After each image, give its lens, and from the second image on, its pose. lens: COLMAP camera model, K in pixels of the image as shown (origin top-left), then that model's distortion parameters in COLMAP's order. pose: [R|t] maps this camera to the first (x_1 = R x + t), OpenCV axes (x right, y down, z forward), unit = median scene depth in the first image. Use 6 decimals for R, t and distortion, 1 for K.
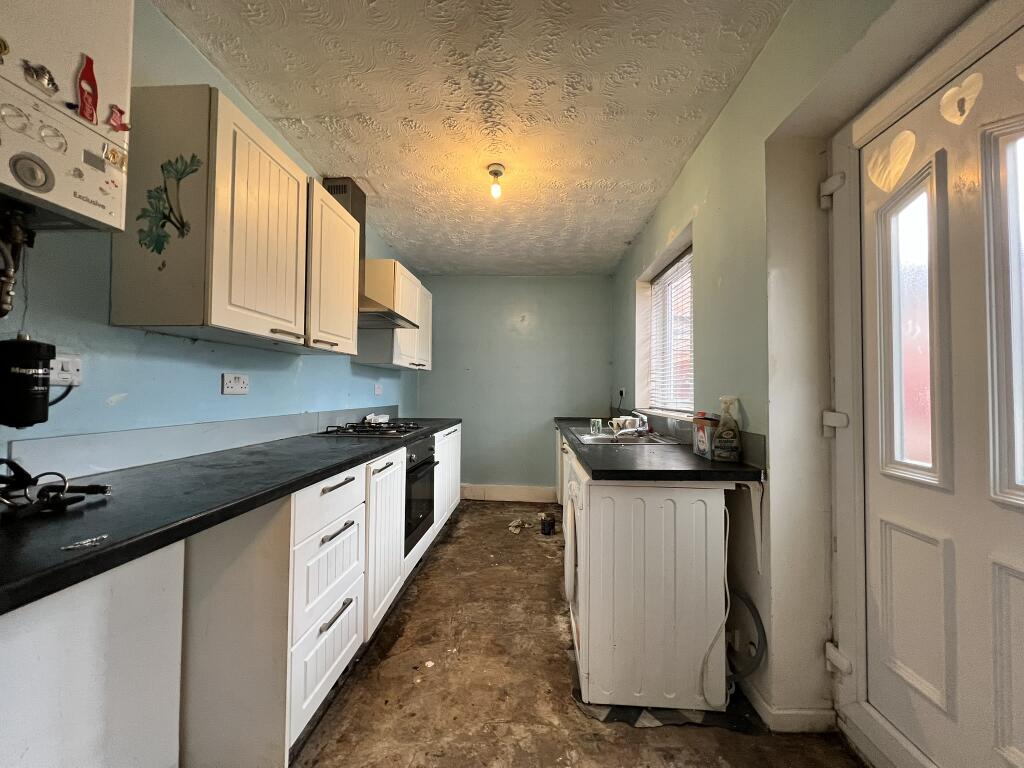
lens RADIAL K [[413.7, 0, 518.4], [0, 413.7, 384.4], [0, 0, 1]] dist [-0.000070, 0.000356]
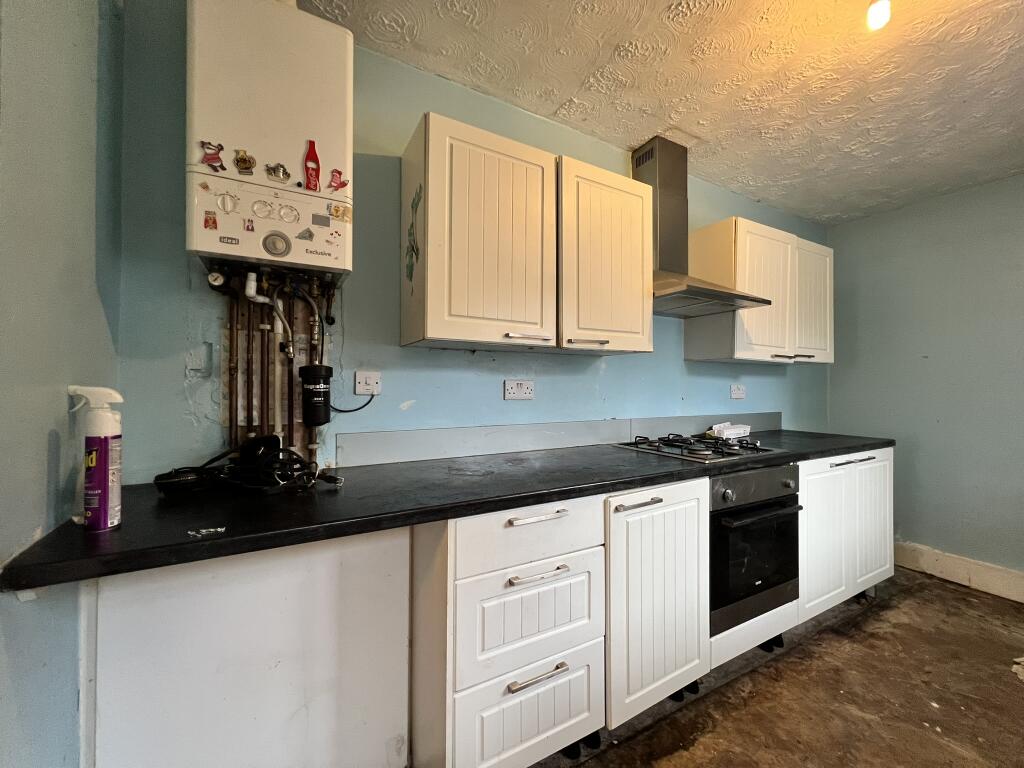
lens RADIAL K [[413.7, 0, 508.0], [0, 413.7, 382.2], [0, 0, 1]] dist [-0.000070, 0.000356]
pose [[0.523235, -0.010777, -0.852120, 0.164607], [0.015021, 0.999881, -0.003423, -0.015199], [0.852056, -0.011008, 0.523335, 0.387113]]
